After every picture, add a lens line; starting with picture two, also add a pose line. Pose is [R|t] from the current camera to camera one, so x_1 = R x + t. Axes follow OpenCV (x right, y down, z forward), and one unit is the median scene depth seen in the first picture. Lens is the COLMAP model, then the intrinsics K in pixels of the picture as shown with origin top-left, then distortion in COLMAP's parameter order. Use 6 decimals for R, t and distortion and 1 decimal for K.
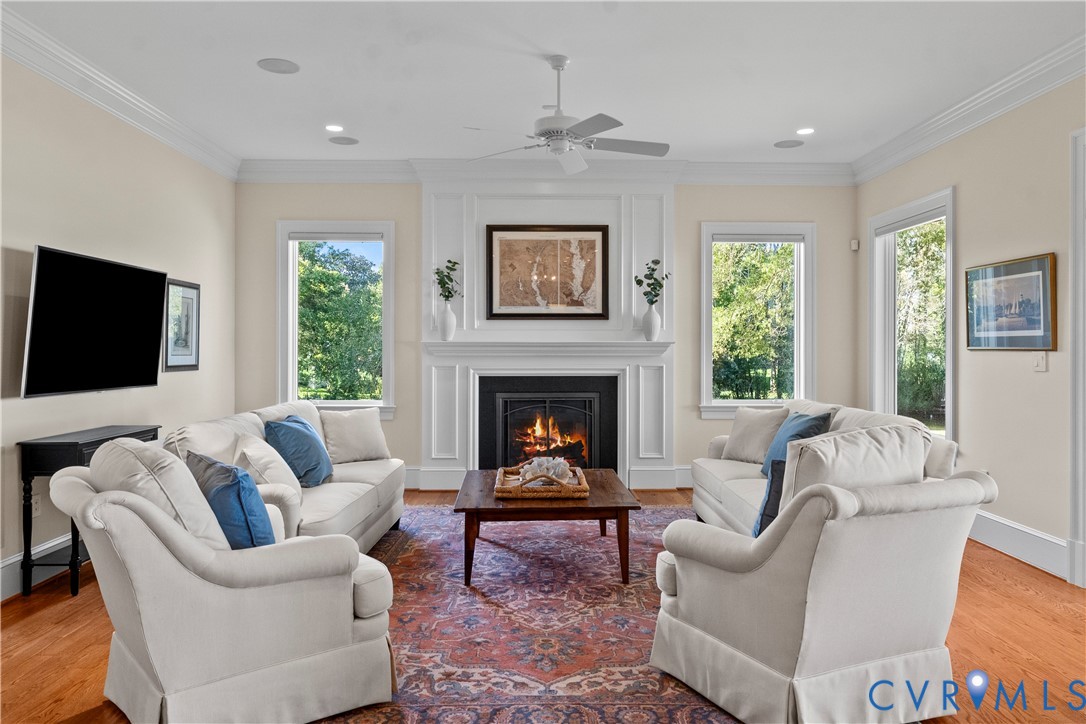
lens RADIAL K [[747.8, 0, 544.3], [0, 747.8, 350.0], [0, 0, 1]] dist [0.002754, 0.000995]
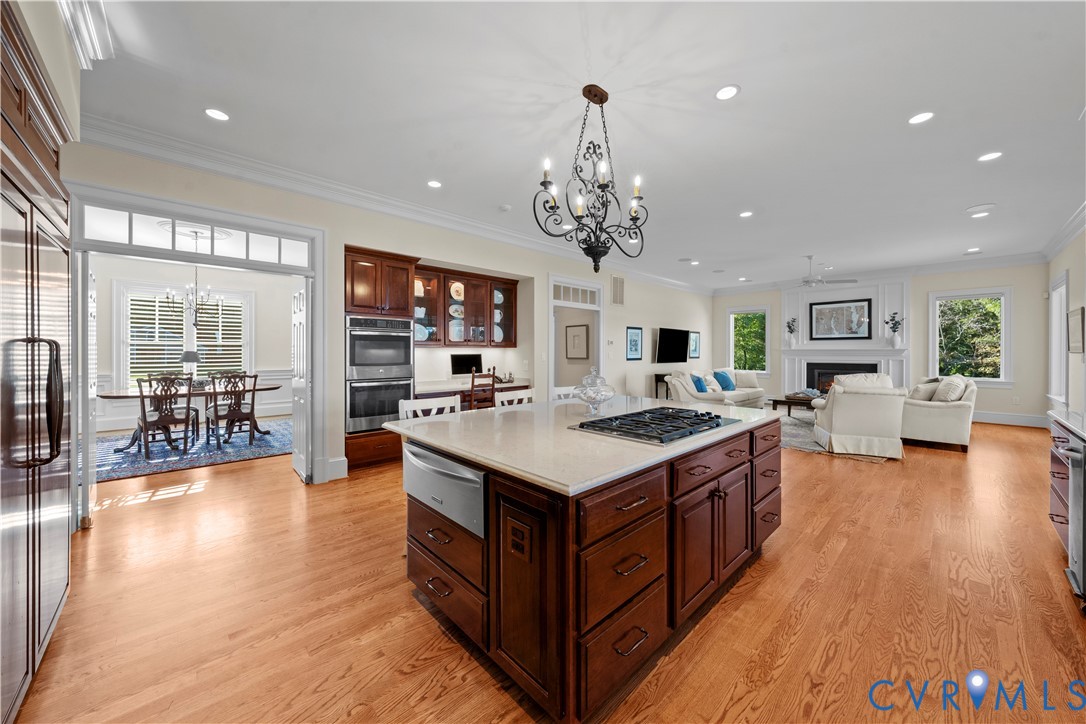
lens RADIAL K [[397.1, 0, 542.9], [0, 397.1, 354.4], [0, 0, 1]] dist [0.000343, 0.000006]
pose [[0.667073, 0.004585, -0.744978, 0.326206], [-0.000611, 0.999984, 0.005608, -0.000238], [0.744992, -0.003286, 0.667066, -0.578772]]
